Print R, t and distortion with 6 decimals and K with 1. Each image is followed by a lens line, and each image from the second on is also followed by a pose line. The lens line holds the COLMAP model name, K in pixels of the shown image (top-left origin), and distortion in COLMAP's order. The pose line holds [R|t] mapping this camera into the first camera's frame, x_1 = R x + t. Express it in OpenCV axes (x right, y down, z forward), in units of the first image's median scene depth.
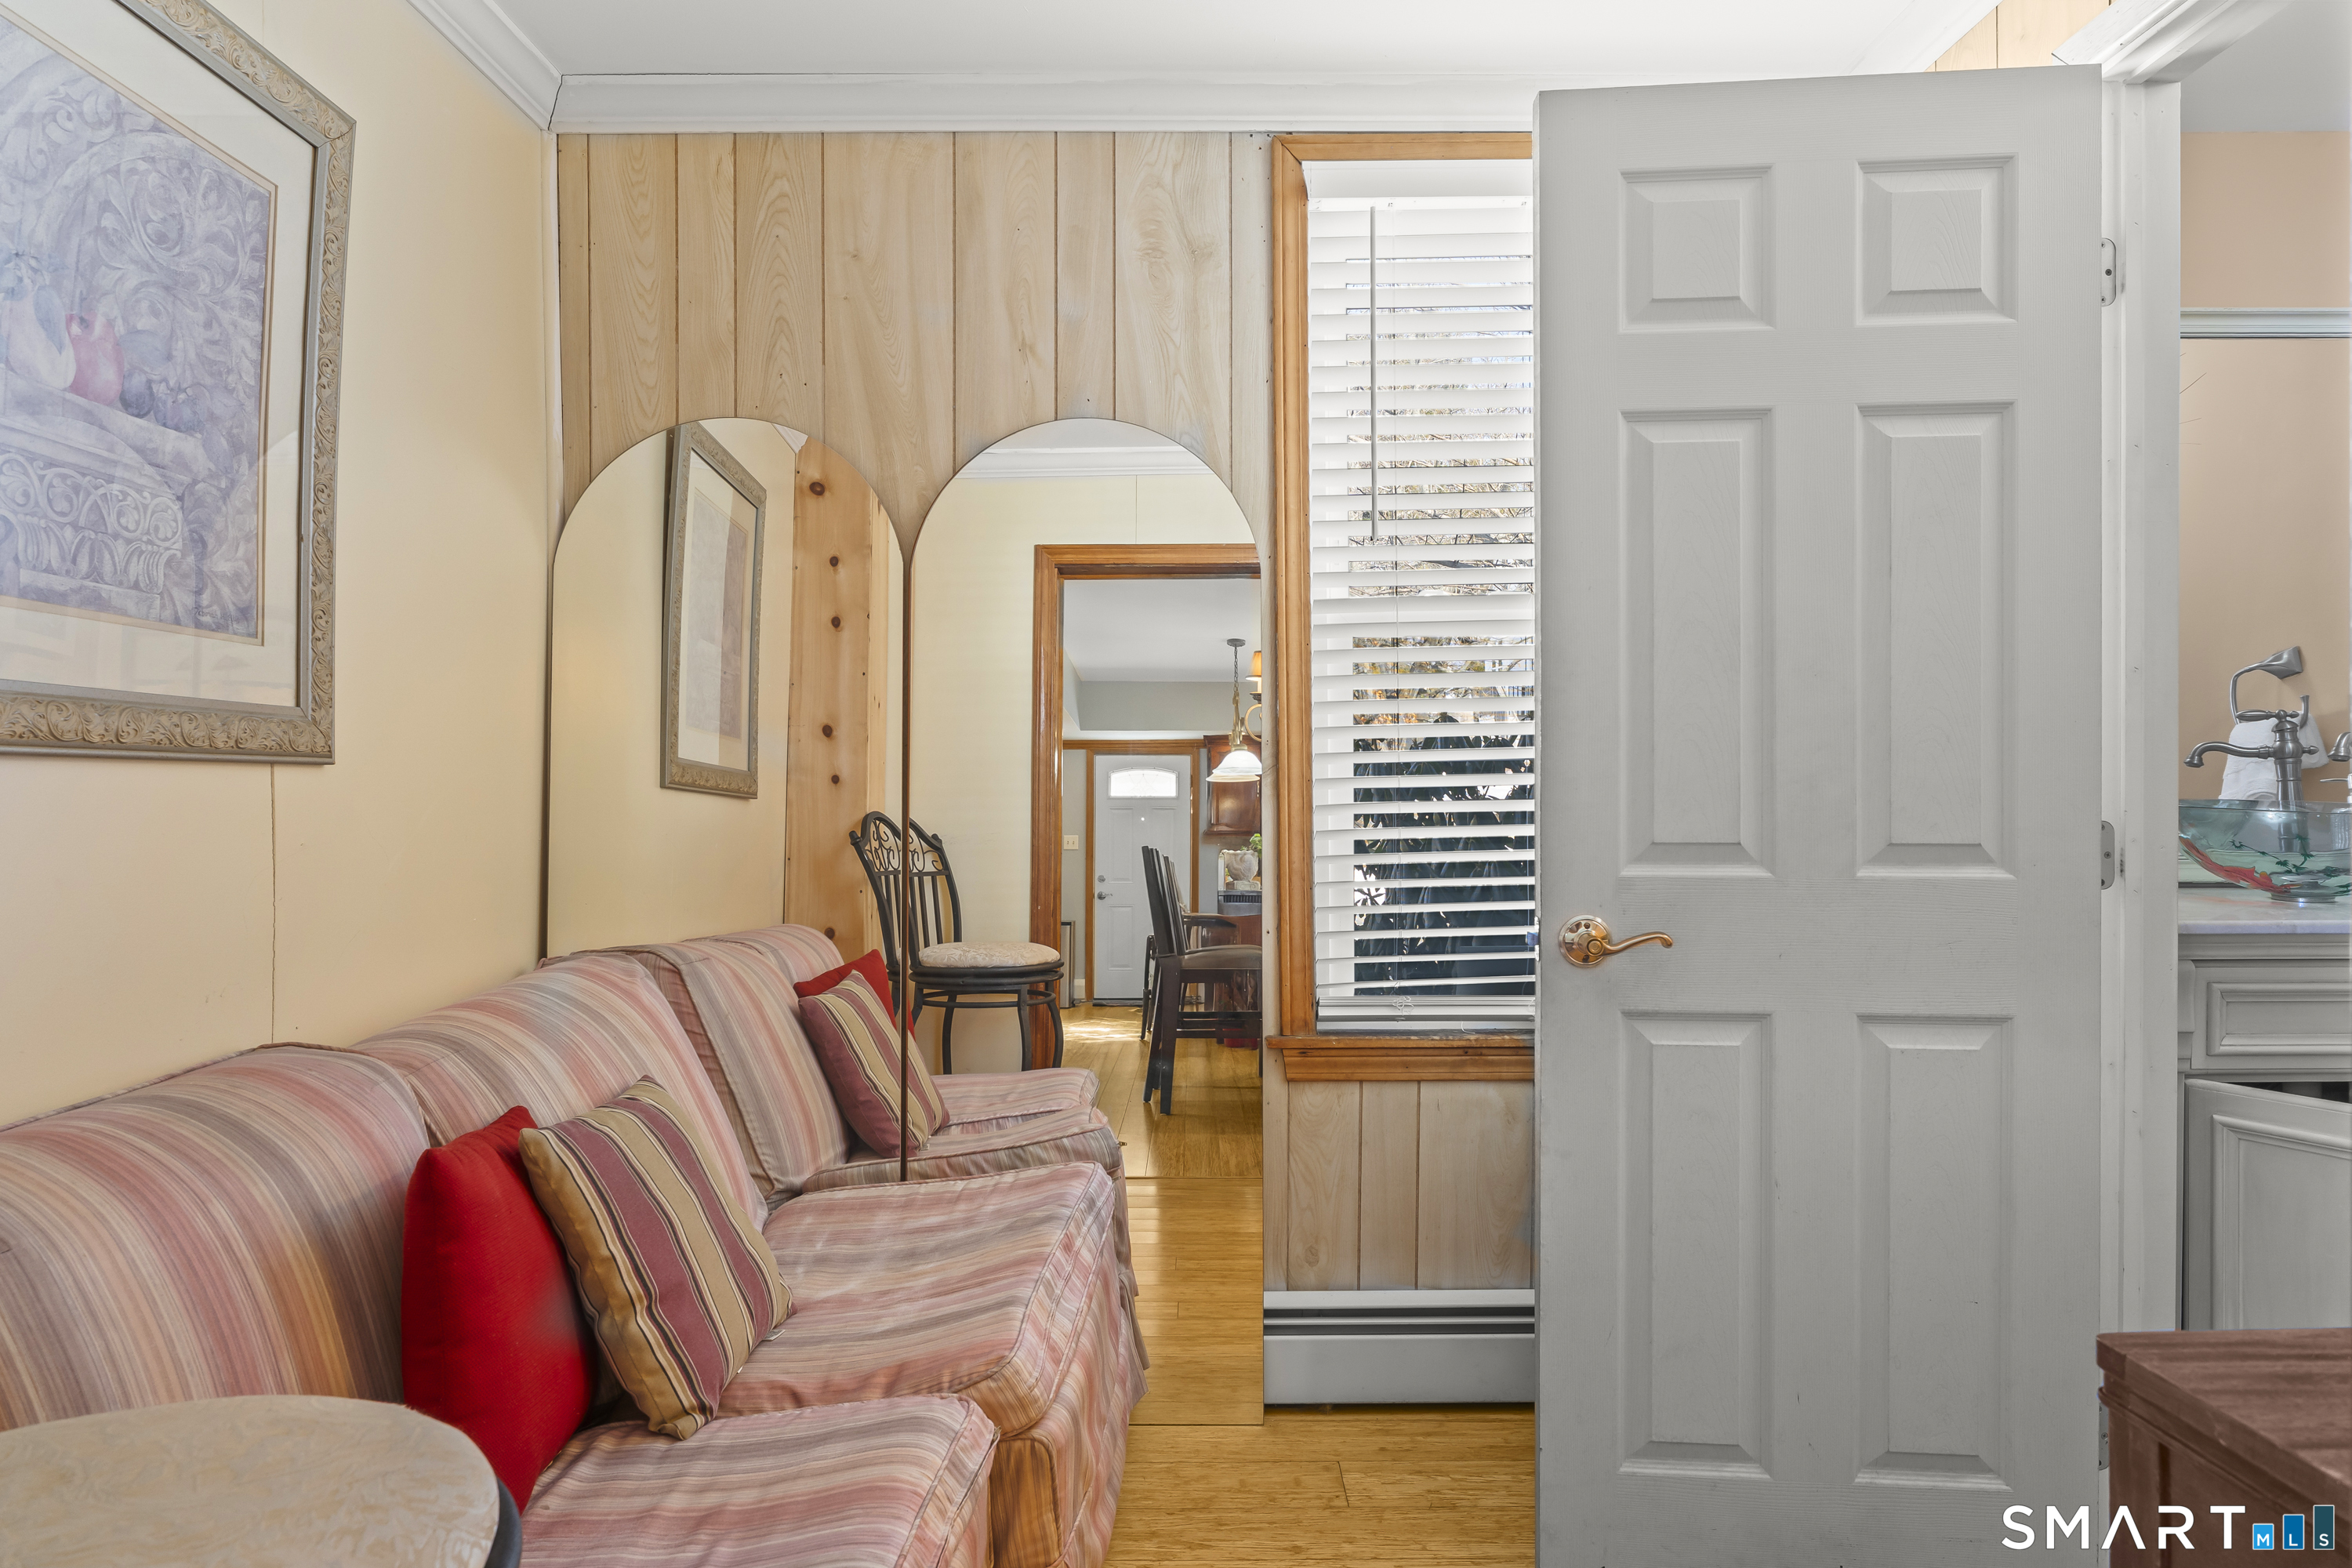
lens RADIAL K [[1350.3, 0, 1176.6], [0, 1350.3, 760.6], [0, 0, 1]] dist [-0.021093, 0.017346]
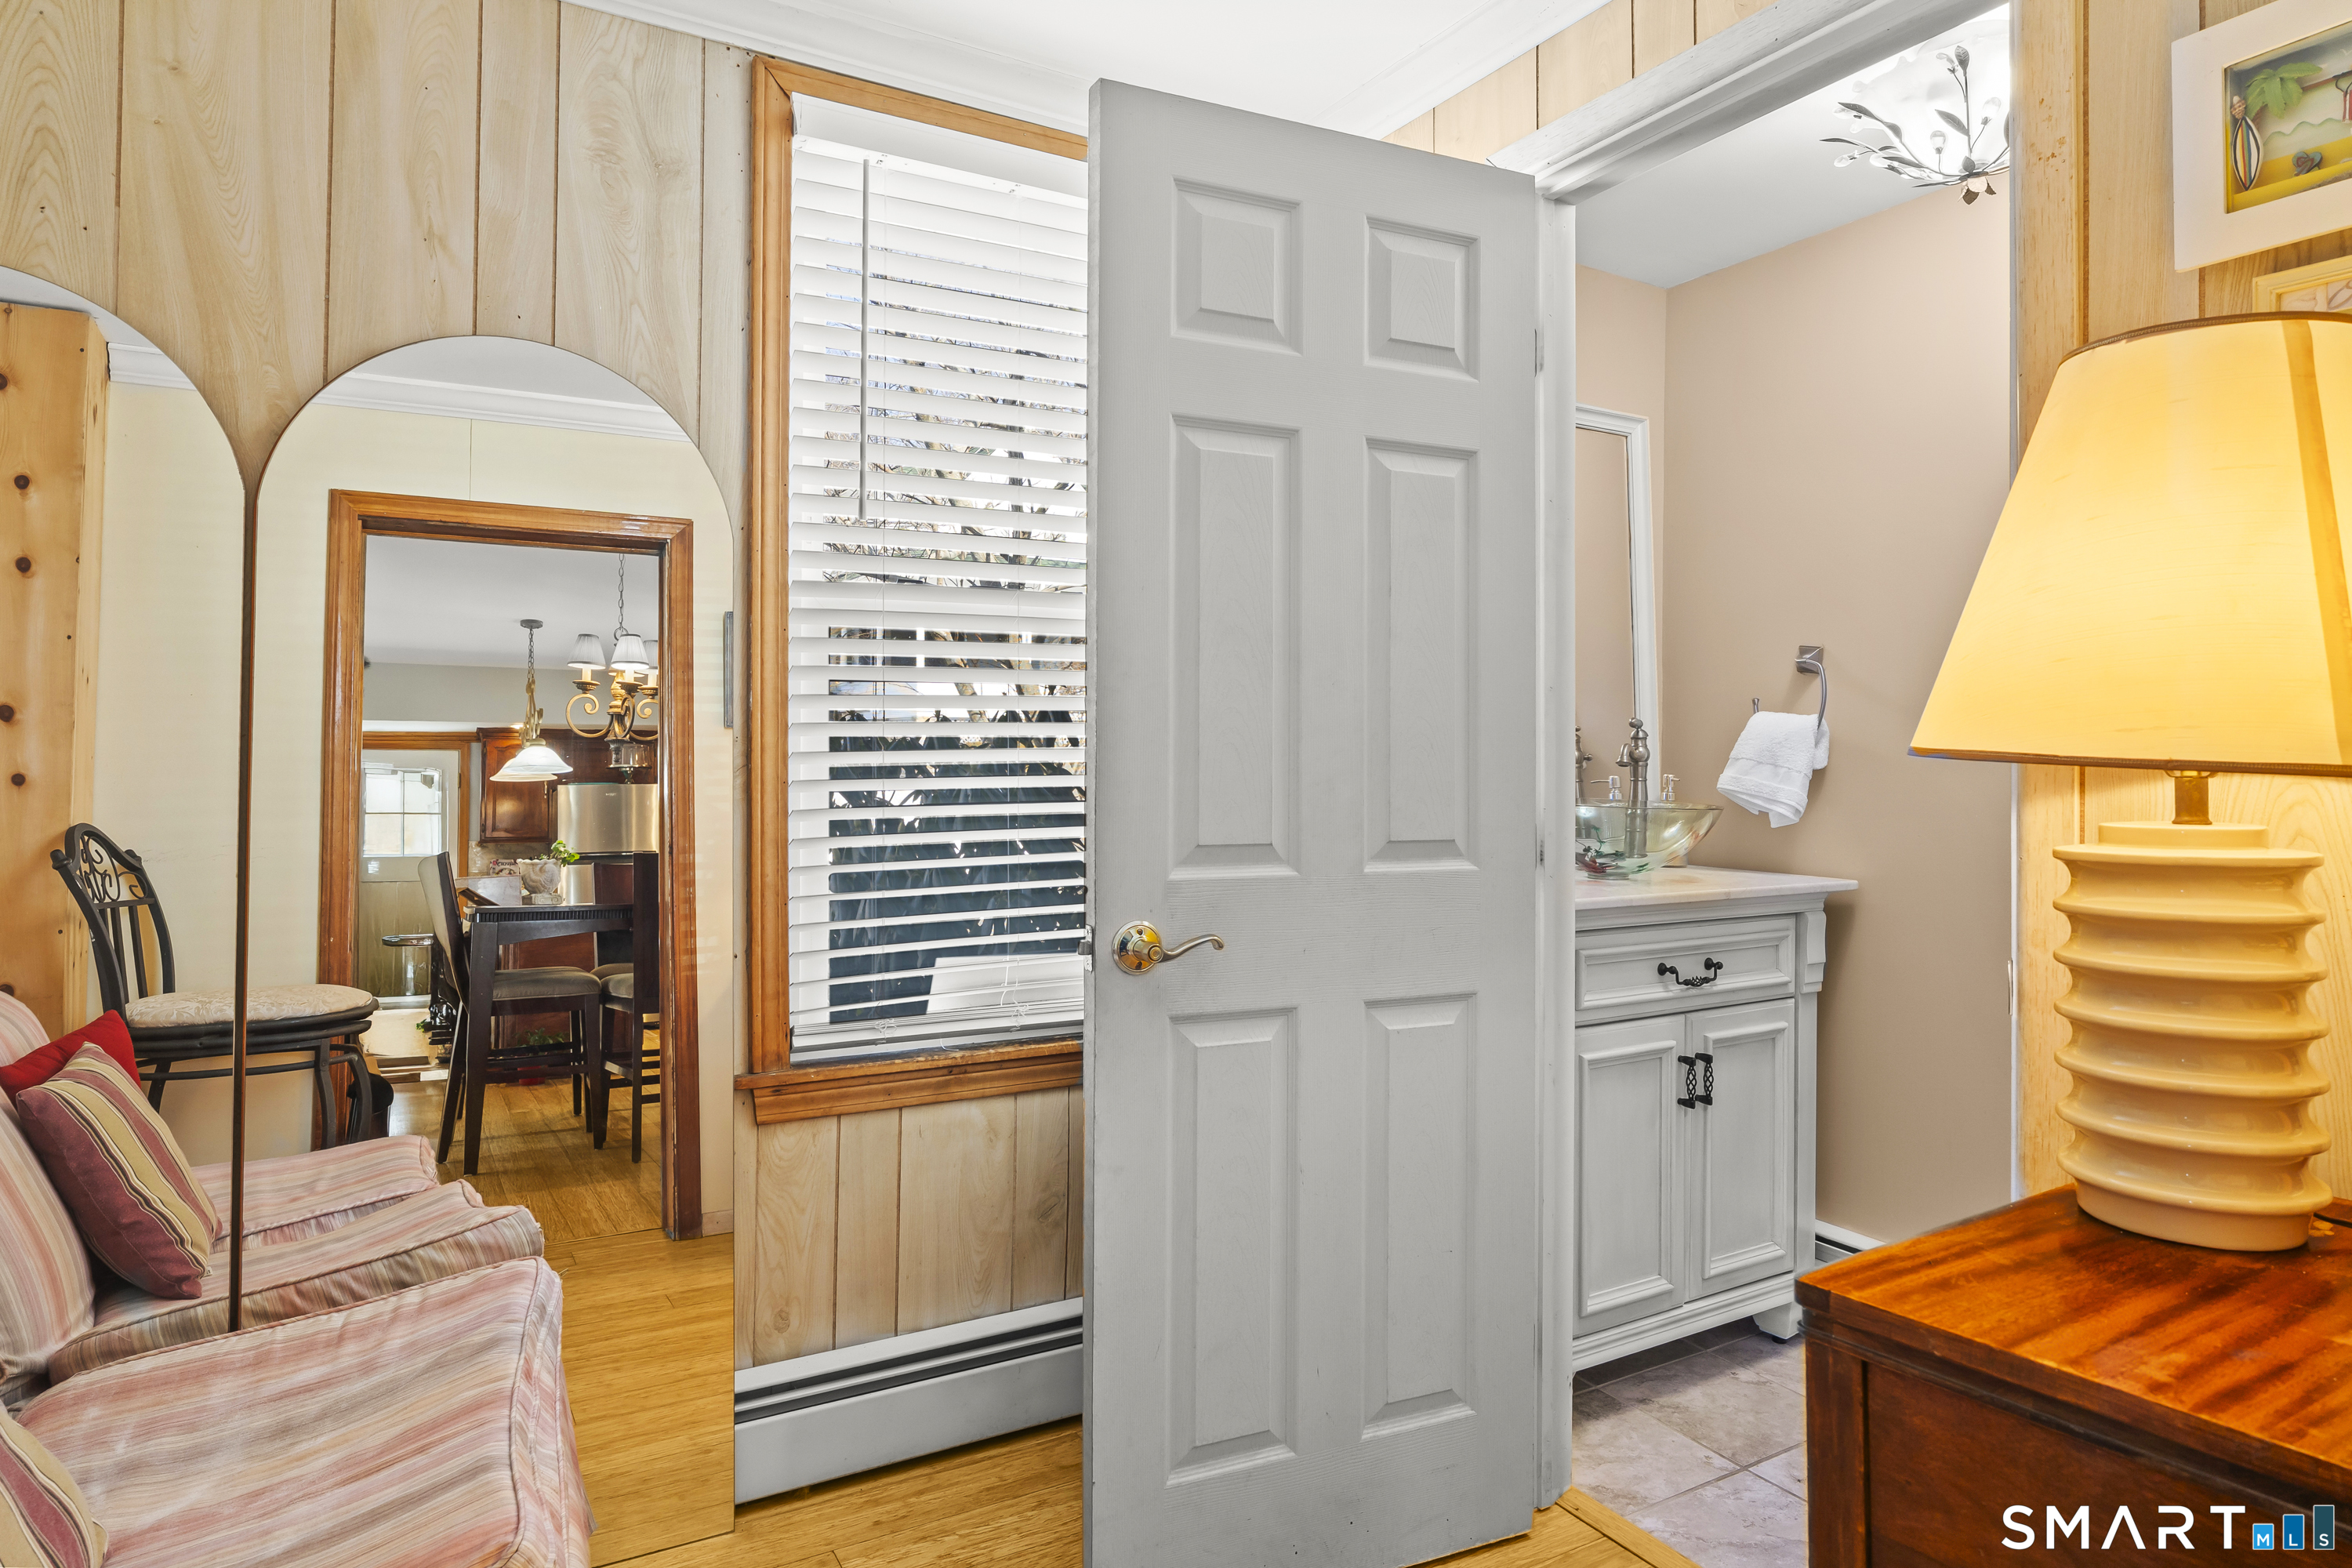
lens RADIAL K [[1356.4, 0, 1171.6], [0, 1356.4, 733.6], [0, 0, 1]] dist [-0.009978, 0.001969]
pose [[0.867602, 0.016823, 0.496974, -0.126406], [-0.007262, 0.999750, -0.021165, -0.000703], [-0.497206, 0.014754, 0.867507, 0.097797]]
